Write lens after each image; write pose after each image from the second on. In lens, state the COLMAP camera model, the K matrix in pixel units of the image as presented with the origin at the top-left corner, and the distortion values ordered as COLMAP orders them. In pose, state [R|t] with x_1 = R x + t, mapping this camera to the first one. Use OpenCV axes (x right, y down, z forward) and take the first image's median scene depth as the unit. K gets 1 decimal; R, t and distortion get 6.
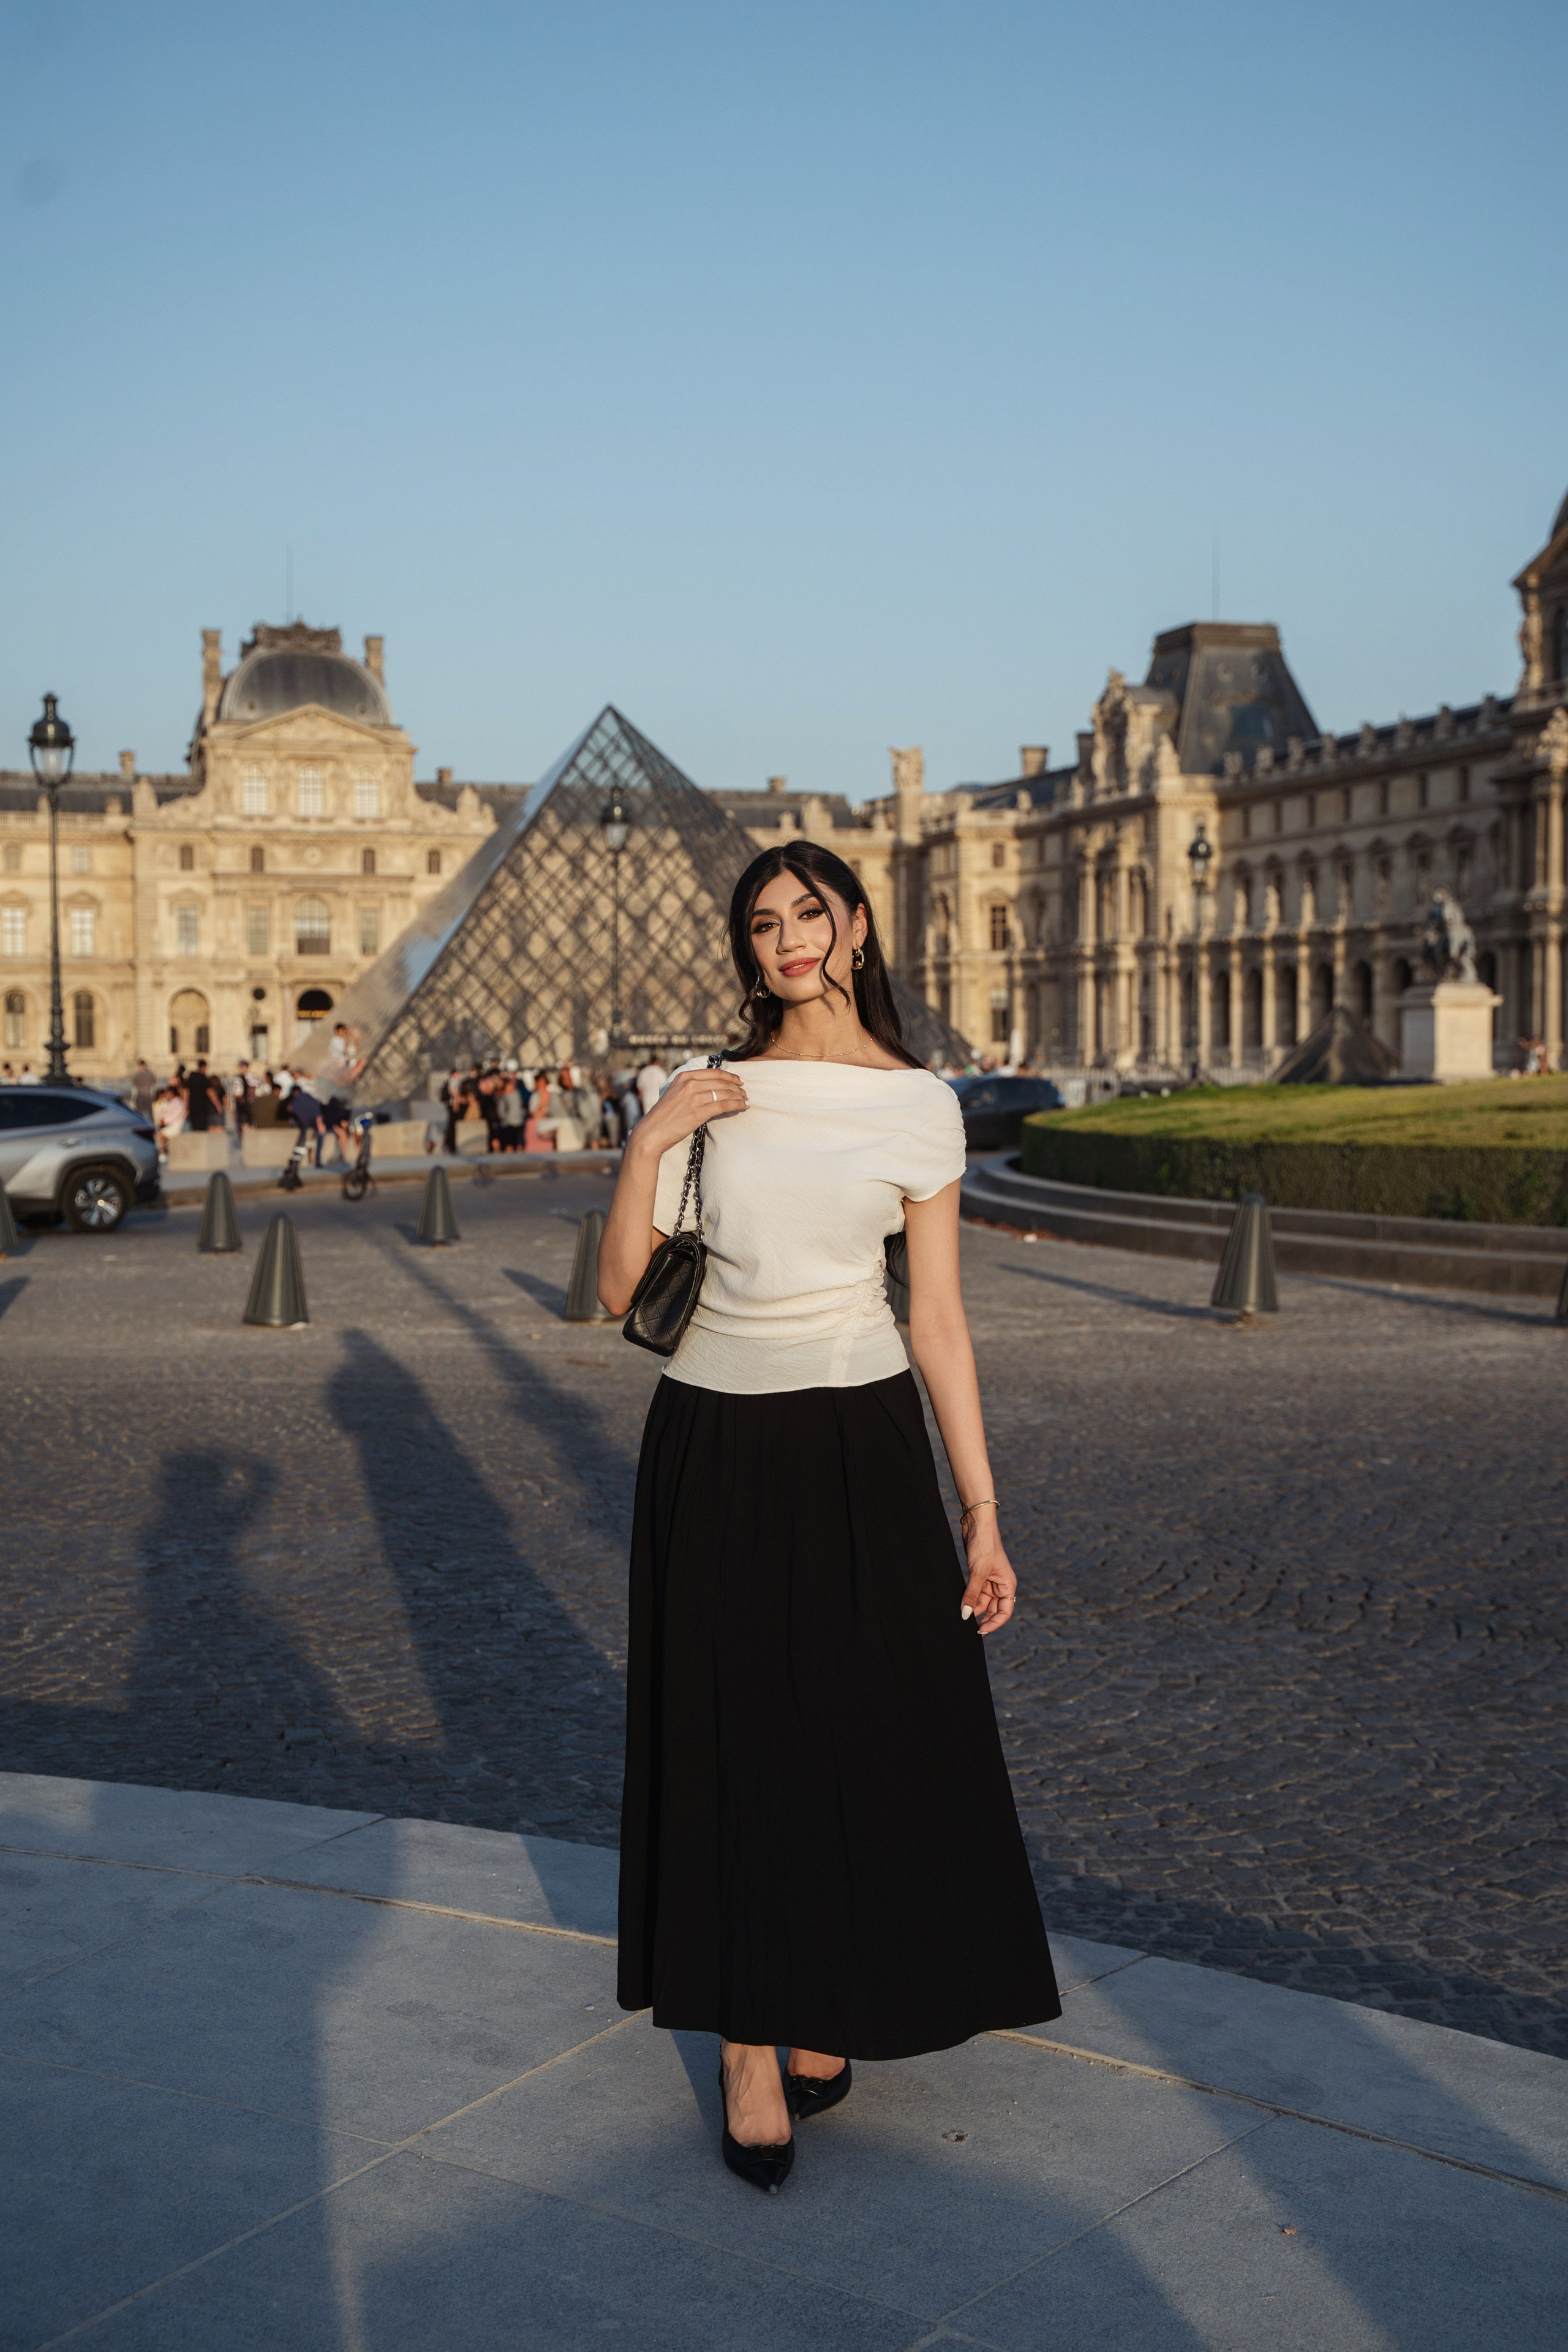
lens RADIAL K [[2974.4, 0, 784.0], [0, 2974.4, 1176.0], [0, 0, 1]] dist [0.013793, 0.089910]
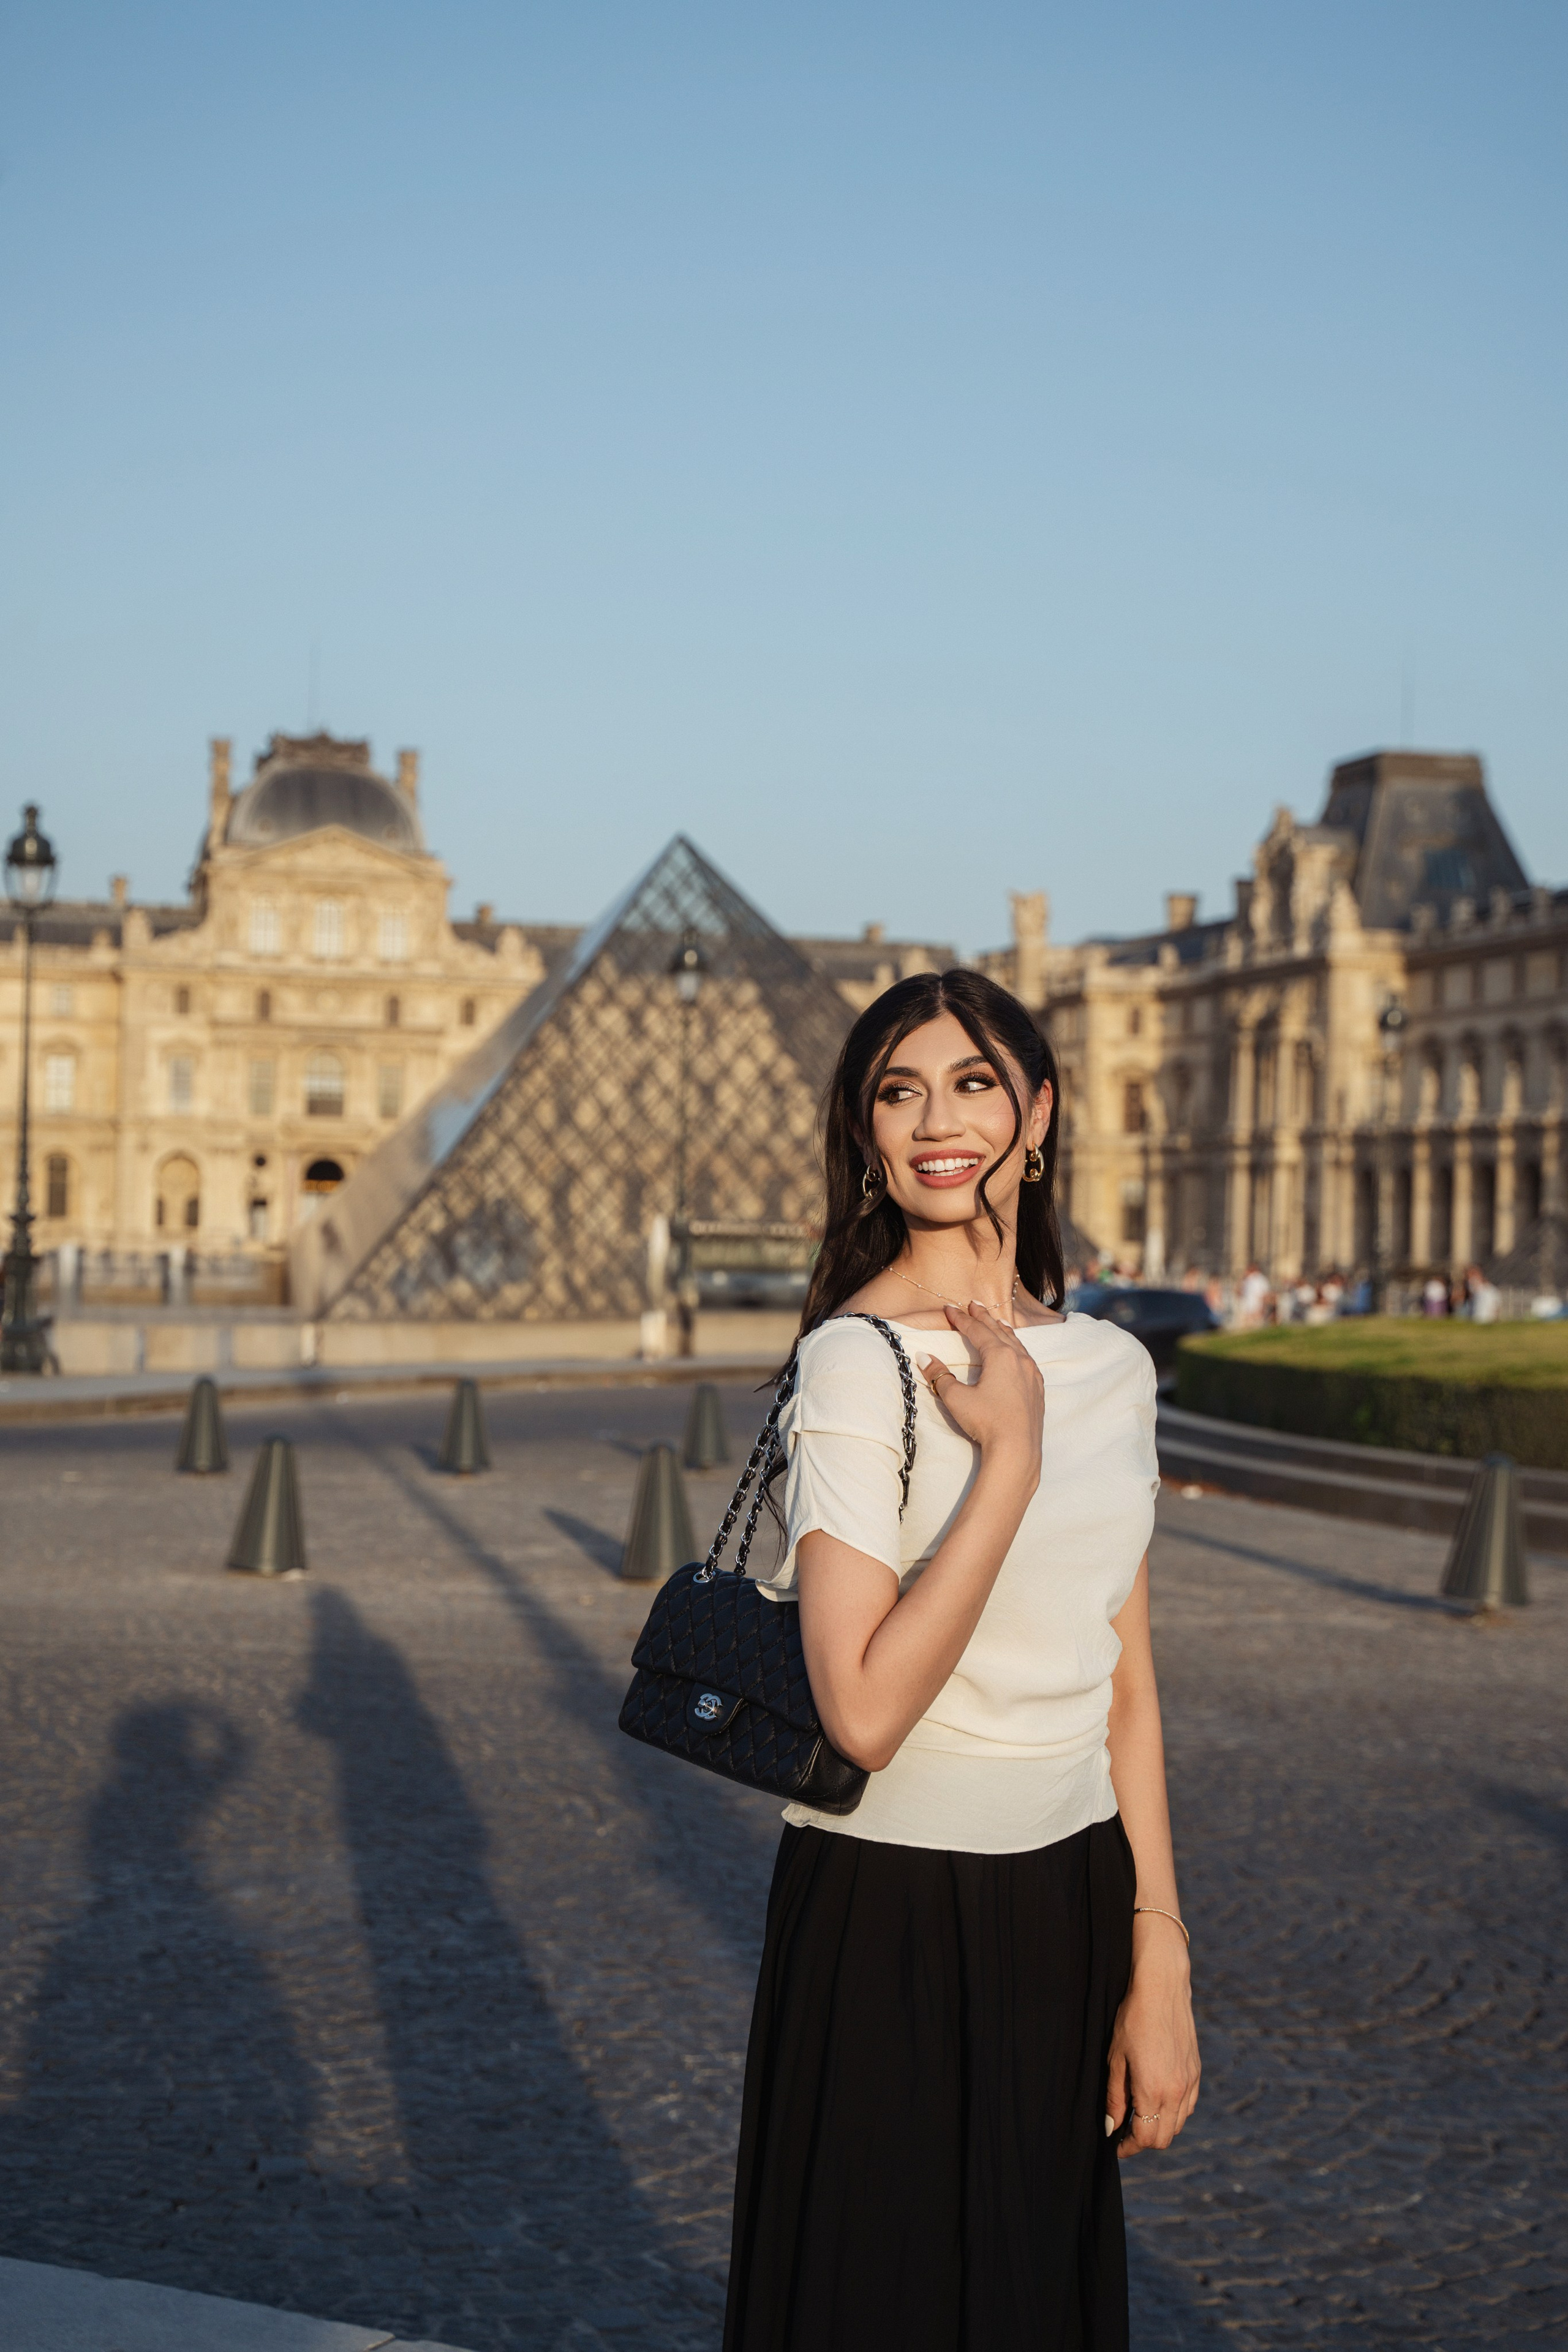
lens RADIAL K [[6030.7, 0, 784.0], [0, 6030.7, 1220.4], [0, 0, 1]] dist [0.160359, 3.259154]
pose [[0.995230, 0.028125, -0.093415, 0.125211], [-0.034244, 0.997326, -0.064559, 0.057610], [0.091349, 0.067450, 0.993532, -0.652817]]
